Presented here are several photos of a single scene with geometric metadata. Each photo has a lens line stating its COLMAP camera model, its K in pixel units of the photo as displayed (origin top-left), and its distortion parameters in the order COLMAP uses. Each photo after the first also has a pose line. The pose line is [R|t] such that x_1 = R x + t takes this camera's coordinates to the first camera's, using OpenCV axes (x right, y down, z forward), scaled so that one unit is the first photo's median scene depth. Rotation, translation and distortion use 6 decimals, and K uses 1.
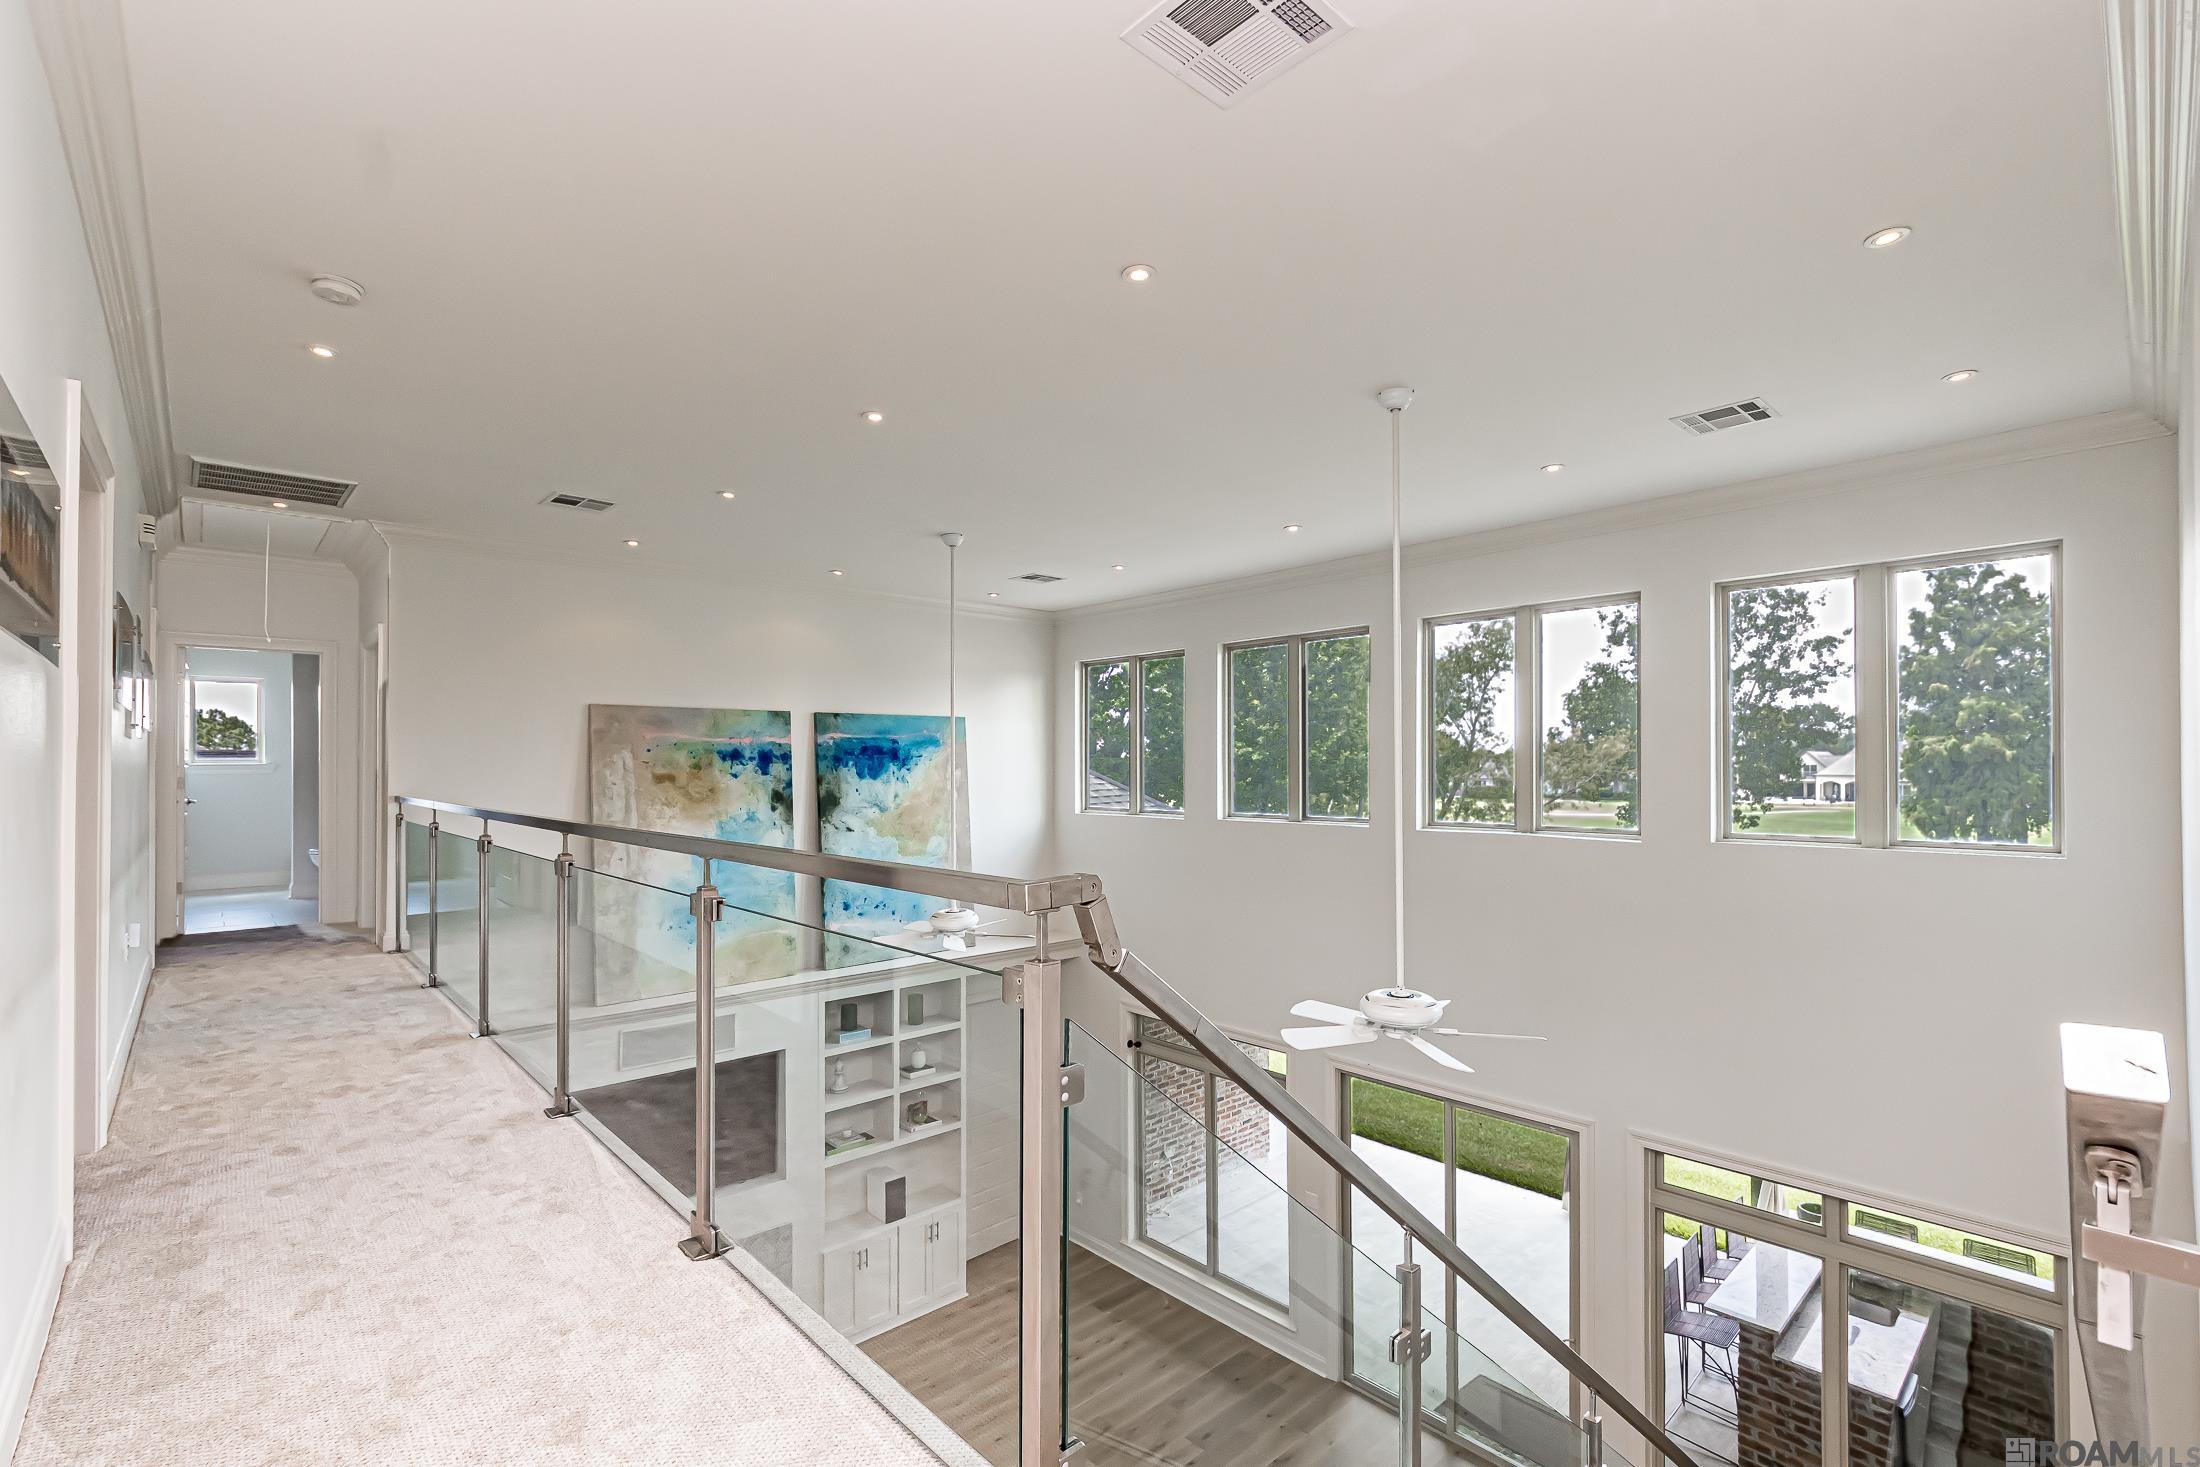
lens RADIAL K [[996.1, 0, 1073.1], [0, 996.1, 750.1], [0, 0, 1]] dist [-0.000236, -0.000412]
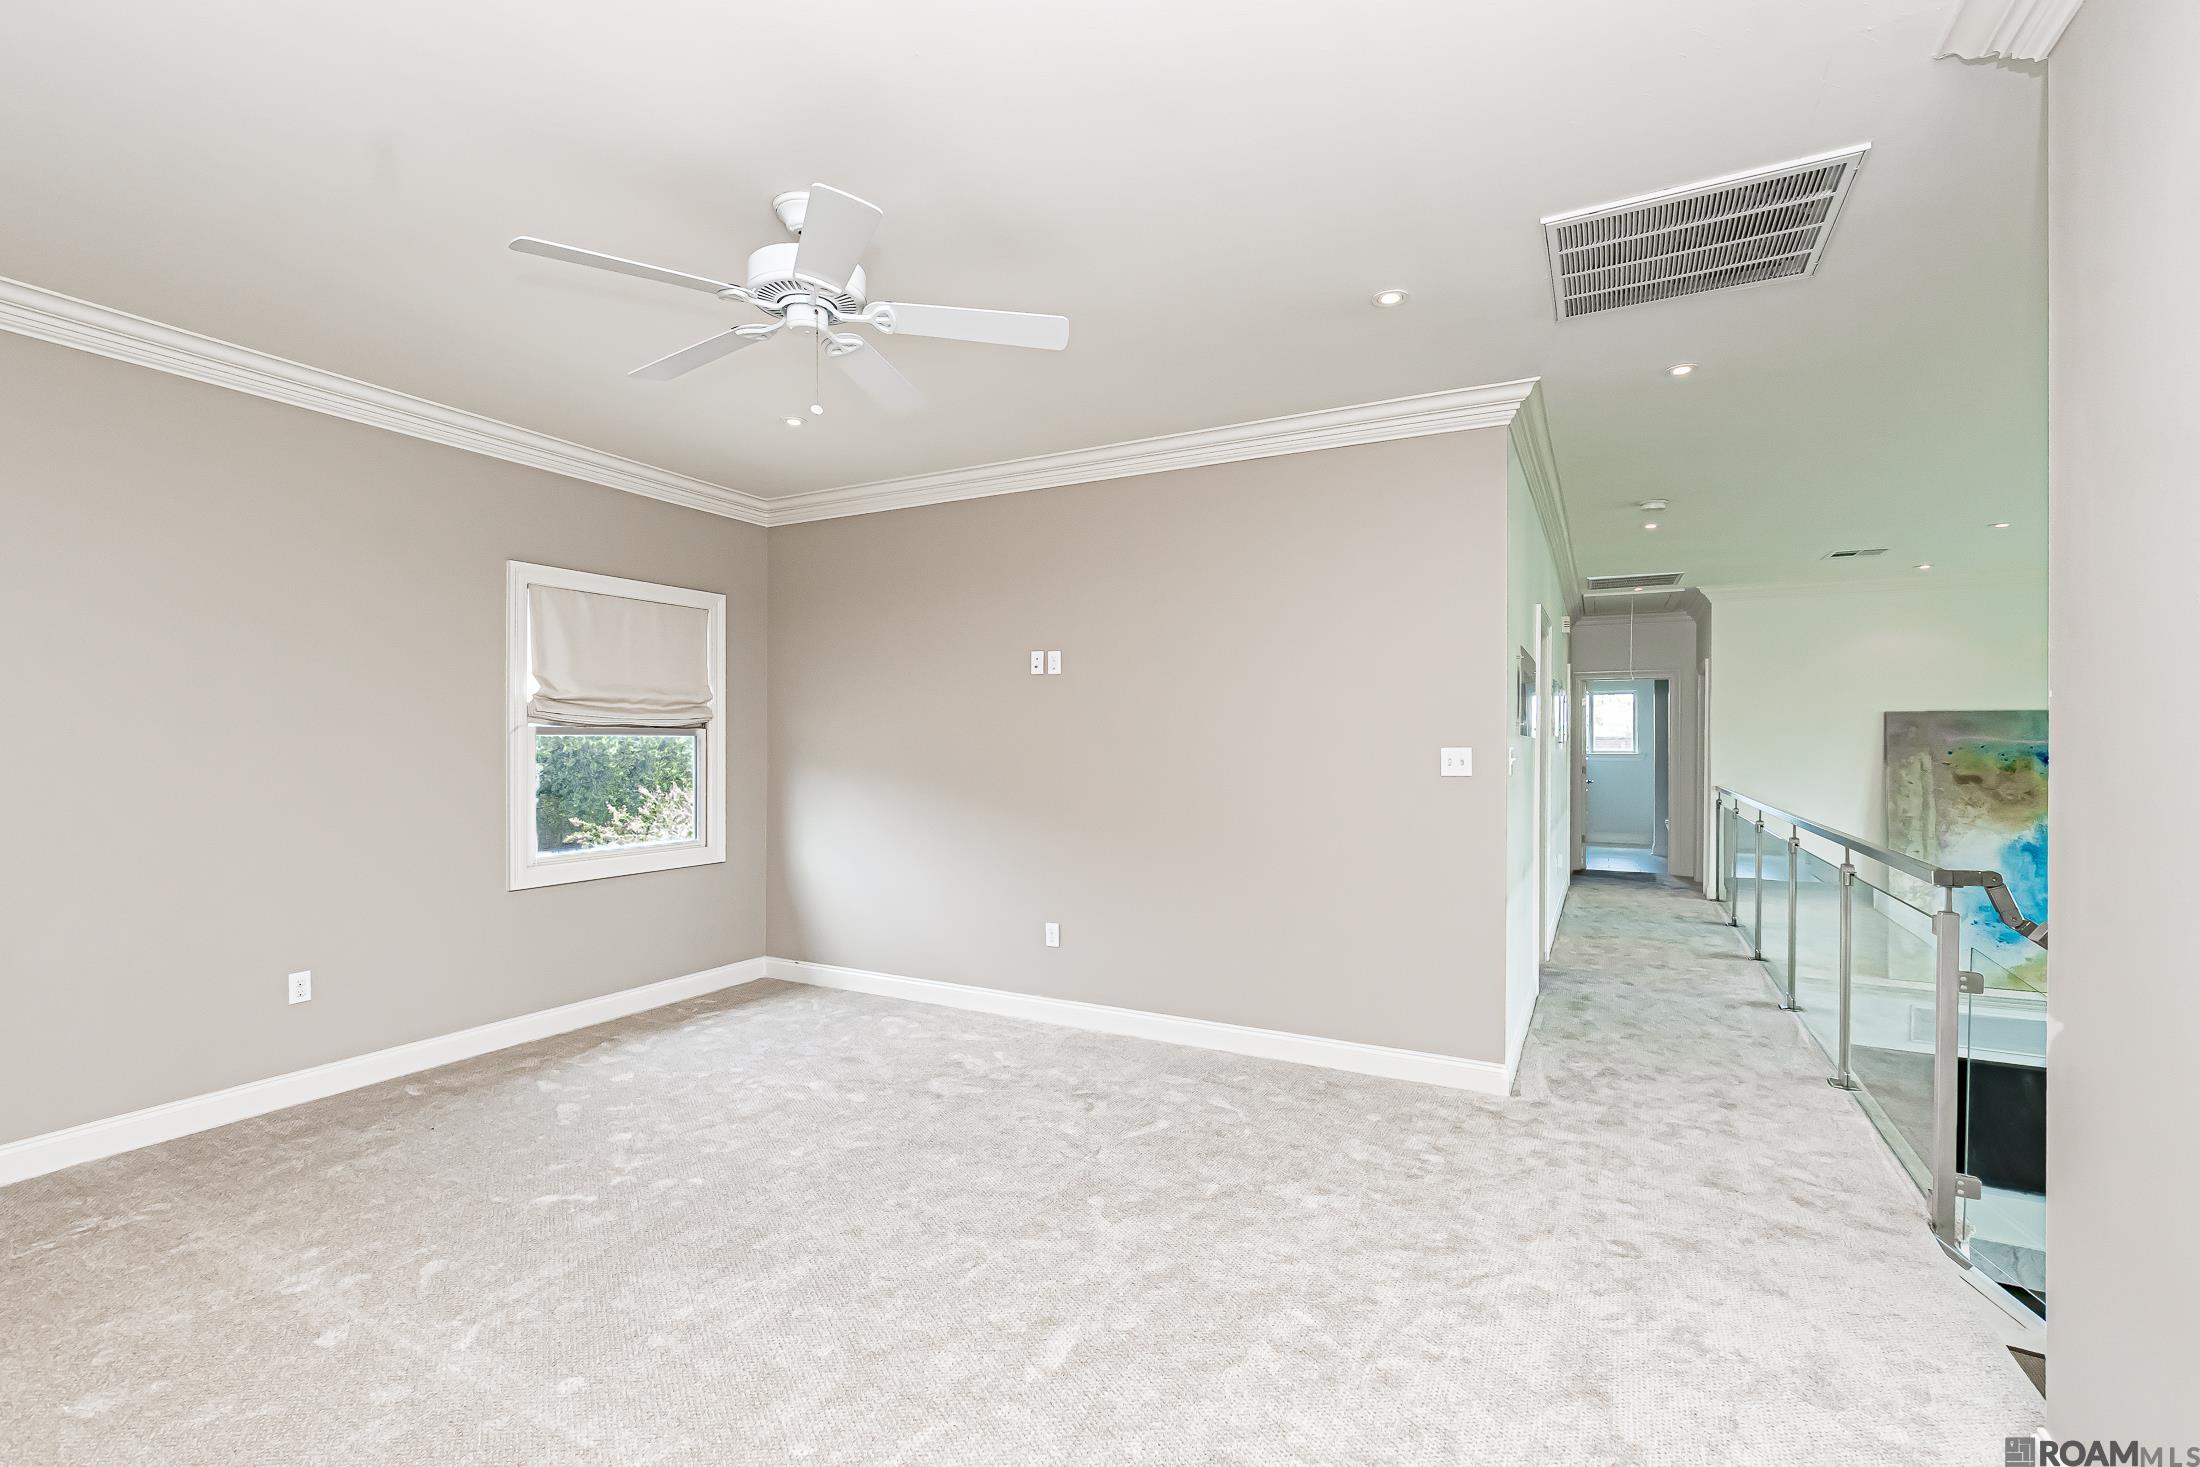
lens RADIAL K [[996.1, 0, 1073.1], [0, 996.1, 750.1], [0, 0, 1]] dist [-0.000236, -0.000412]
pose [[0.352857, 0.012271, -0.935597, 0.262705], [0.010713, 0.999795, 0.017153, -0.033782], [0.935616, -0.016075, 0.352654, -0.279409]]
